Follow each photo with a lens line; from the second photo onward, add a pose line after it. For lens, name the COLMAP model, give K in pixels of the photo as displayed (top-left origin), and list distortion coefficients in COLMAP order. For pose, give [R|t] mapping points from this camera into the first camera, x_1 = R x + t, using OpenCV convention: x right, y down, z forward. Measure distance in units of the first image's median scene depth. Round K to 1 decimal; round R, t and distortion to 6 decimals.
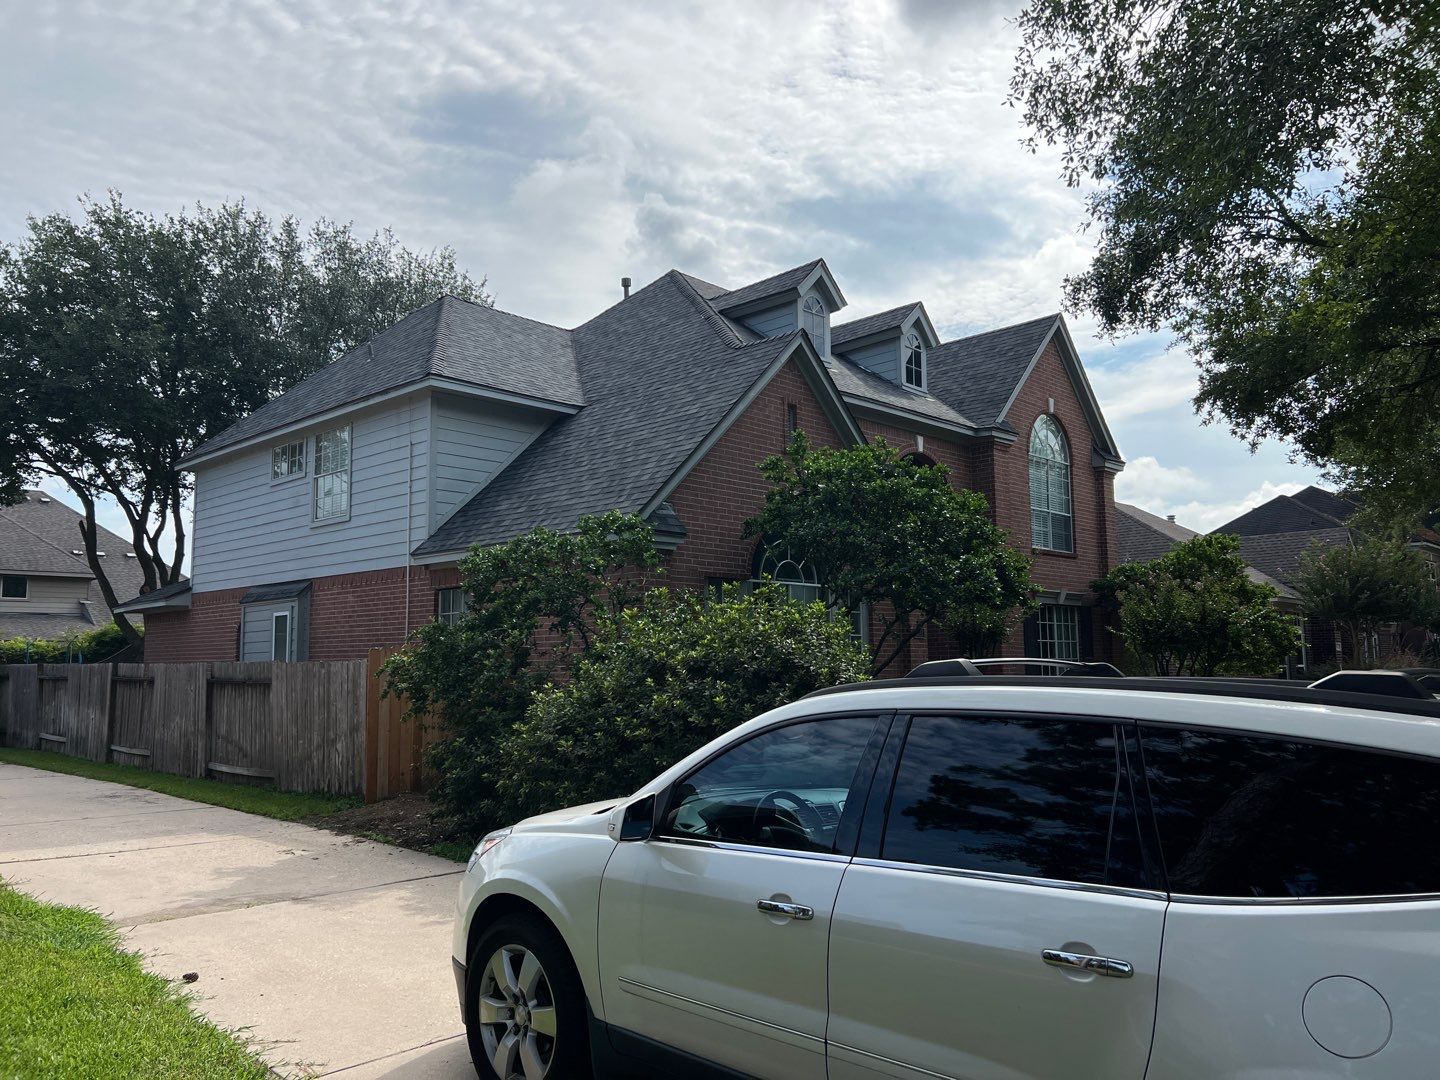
lens RADIAL K [[1081.8, 0, 717.4], [0, 1081.8, 543.9], [0, 0, 1]] dist [0.040124, -0.036357]
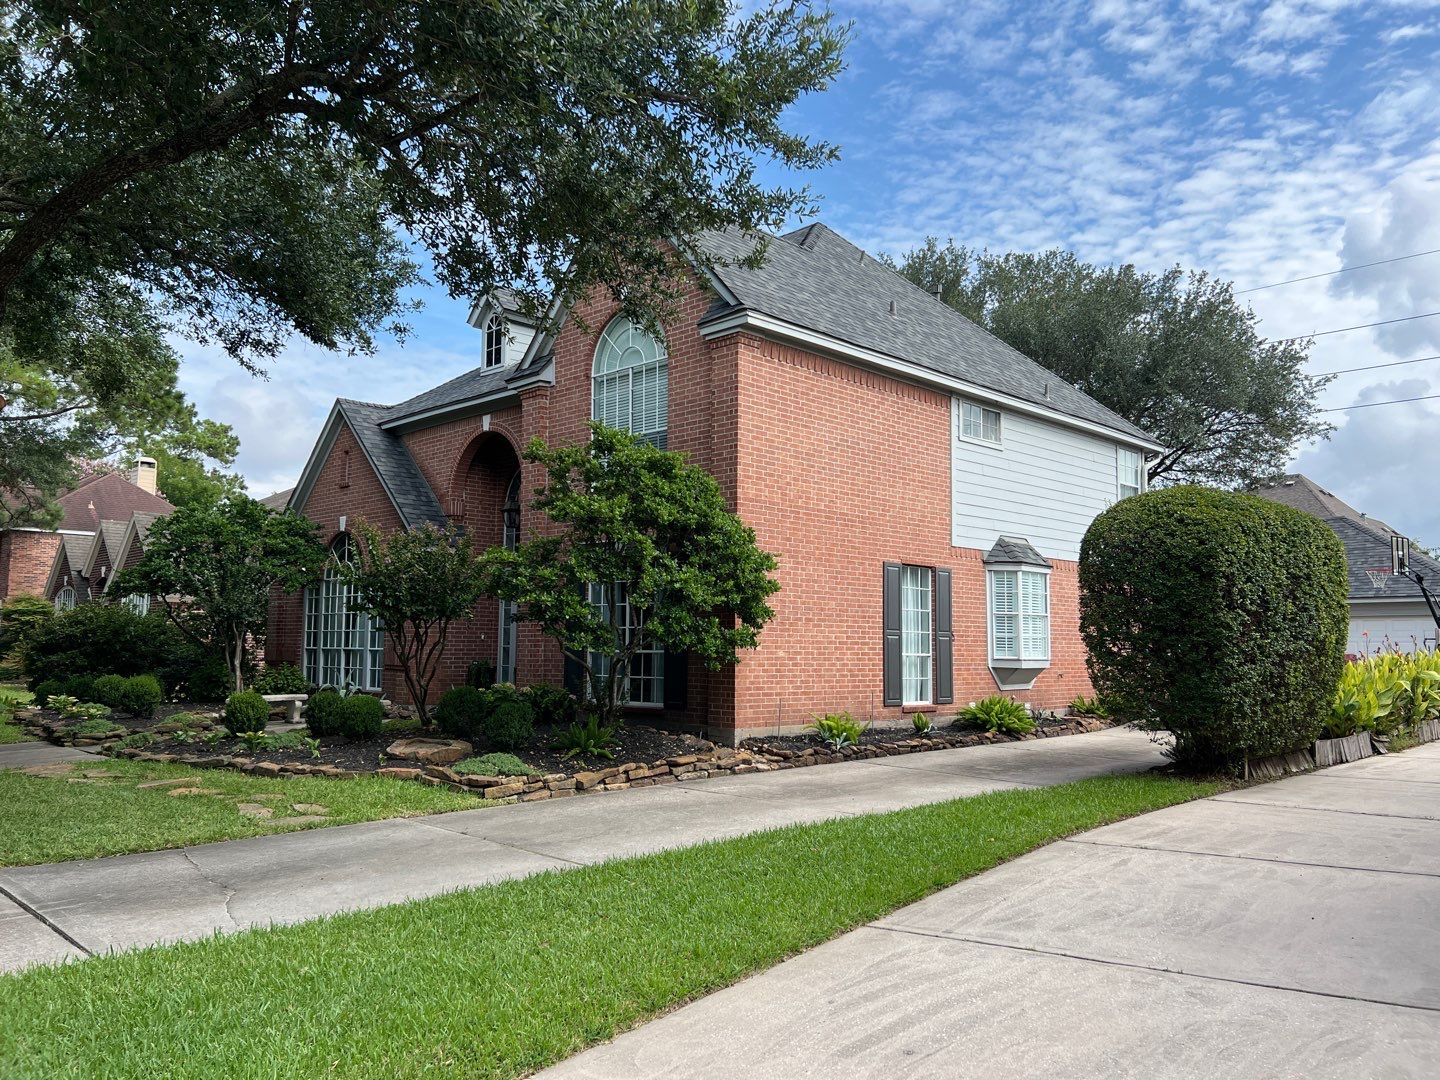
lens RADIAL K [[1062.6, 0, 719.8], [0, 1062.6, 557.2], [0, 0, 1]] dist [0.151617, -0.246192]
pose [[-0.008000, -0.070253, -0.997497, 1.145744], [0.106547, 0.991791, -0.070706, 0.125515], [0.994276, -0.106846, -0.000449, 1.149629]]
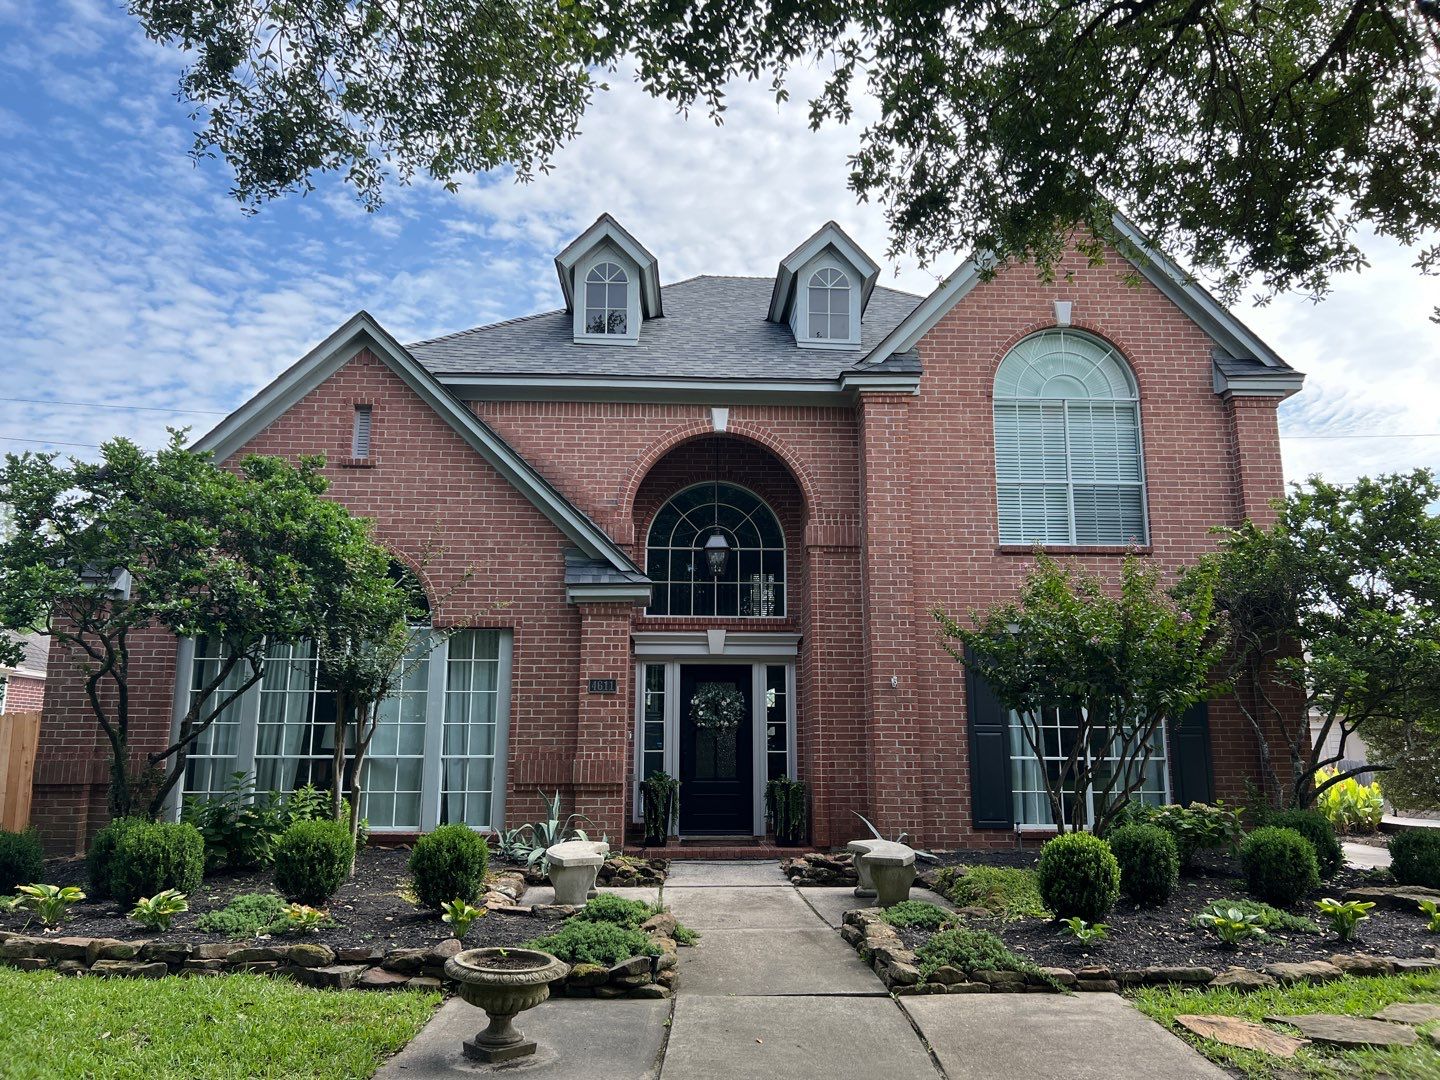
lens RADIAL K [[1088.6, 0, 725.5], [0, 1088.6, 538.0], [0, 0, 1]] dist [0.122209, -0.181046]
pose [[0.732067, -0.124022, -0.669848, 0.626391], [0.067918, 0.991677, -0.109382, 0.060268], [0.677838, 0.034580, 0.734397, 0.455290]]
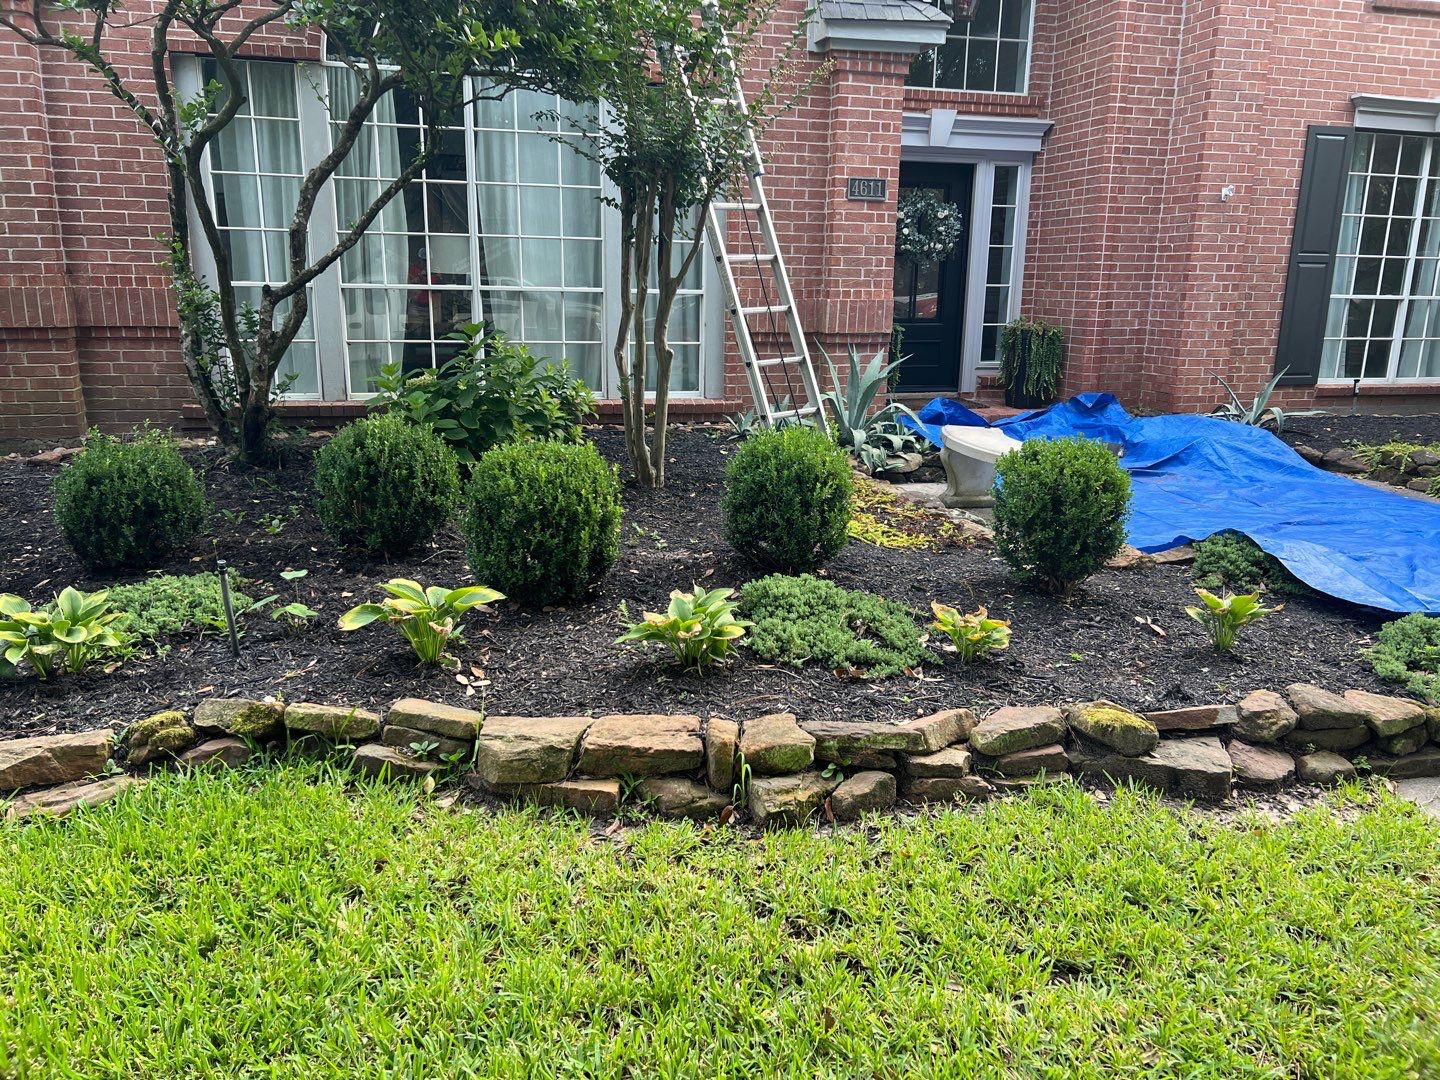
lens RADIAL K [[1076.1, 0, 723.8], [0, 1076.1, 547.1], [0, 0, 1]] dist [0.060104, -0.067326]
pose [[0.854072, 0.151011, -0.497752, 0.335281], [0.033821, 0.938782, 0.342847, 0.055793], [0.519054, -0.309650, 0.796680, 0.466475]]
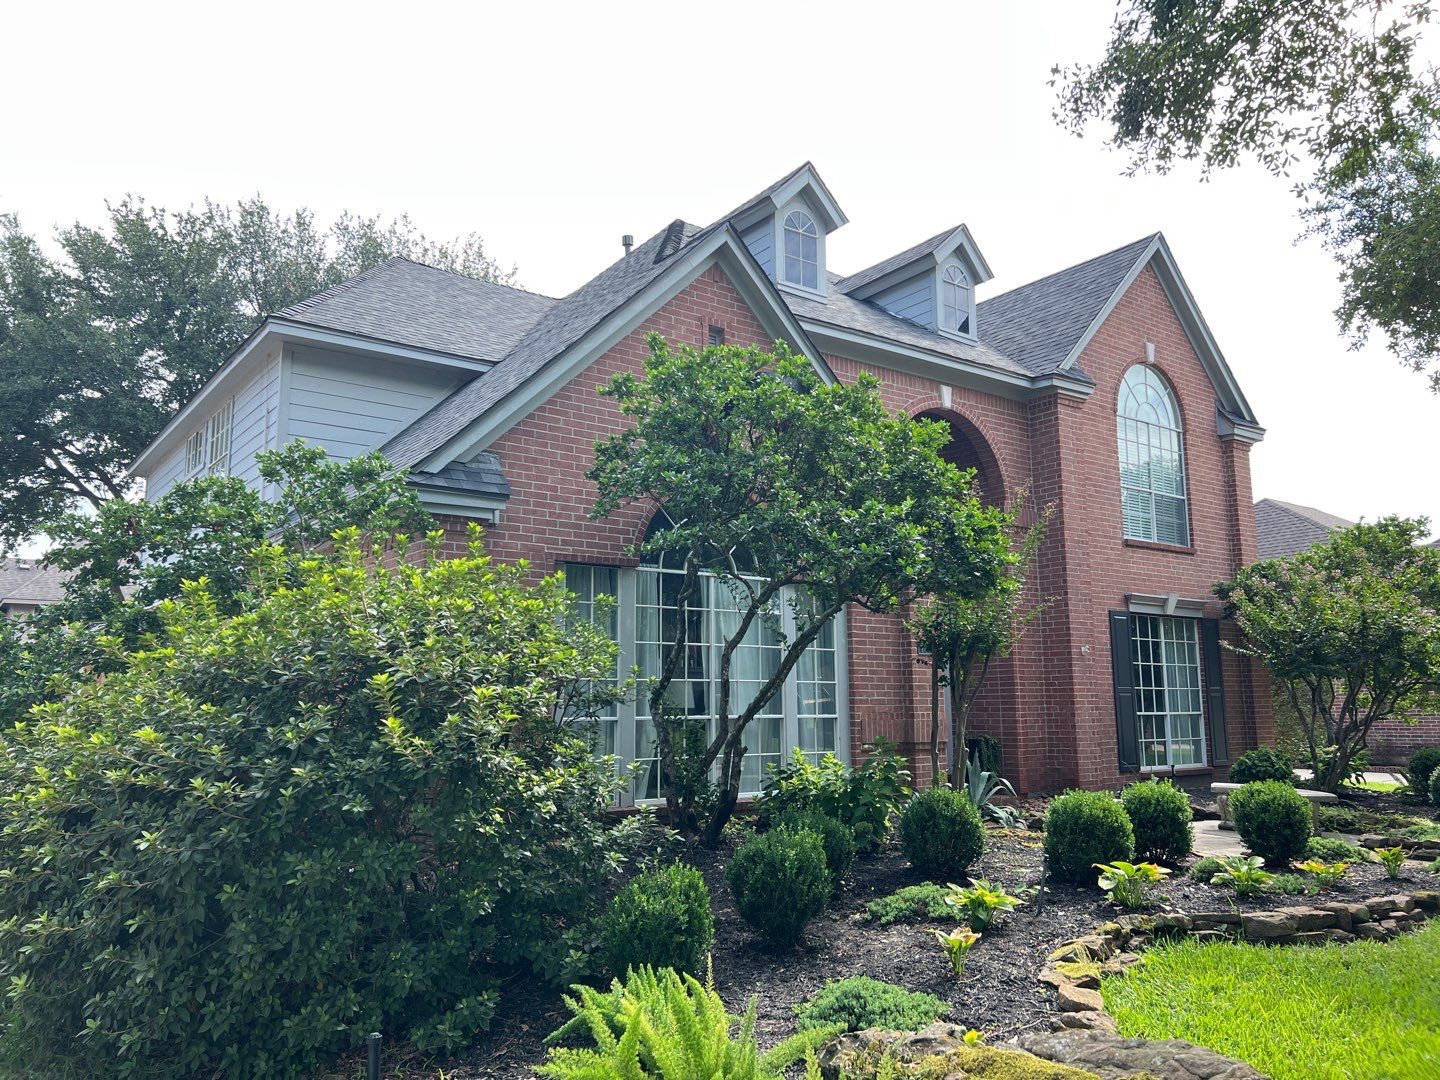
lens RADIAL K [[1084.2, 0, 718.9], [0, 1084.2, 543.2], [0, 0, 1]] dist [0.033981, -0.031620]
pose [[0.986318, -0.020051, -0.163632, 0.145005], [0.013966, 0.999171, -0.038250, 0.033136], [0.164263, 0.035441, 0.985780, 0.227585]]
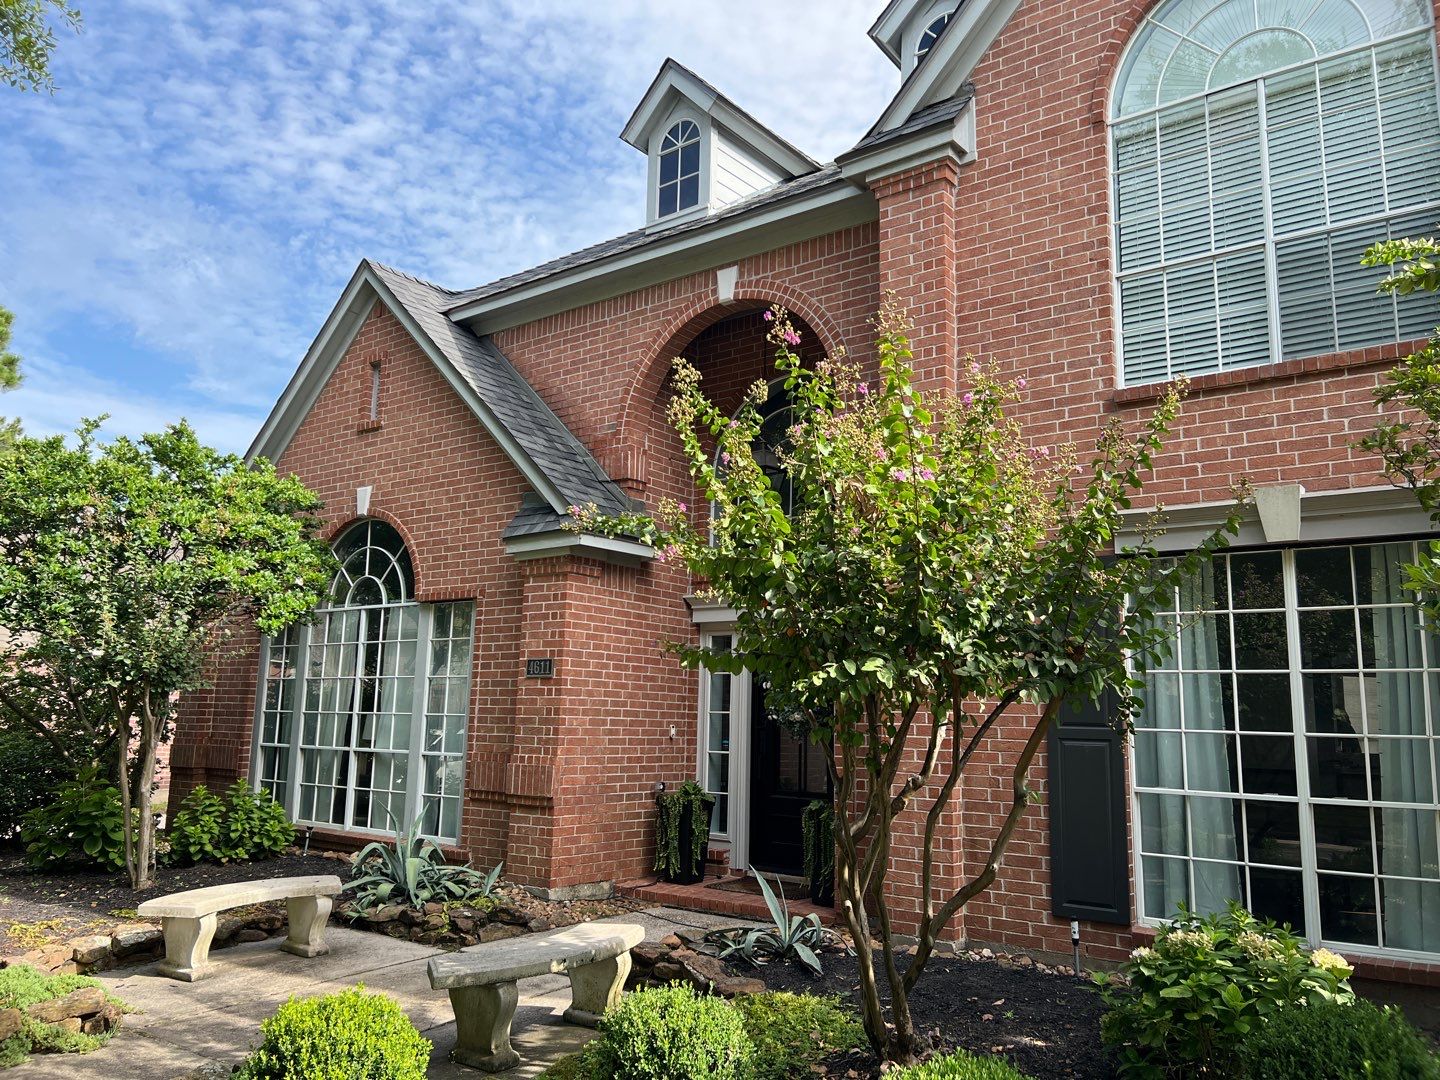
lens RADIAL K [[1095.3, 0, 719.5], [0, 1095.3, 541.4], [0, 0, 1]] dist [0.032879, 0.002025]
pose [[0.119285, -0.150322, -0.981414, 0.629893], [0.087851, 0.986193, -0.140376, 0.089728], [0.988966, -0.069474, 0.130844, 0.876043]]
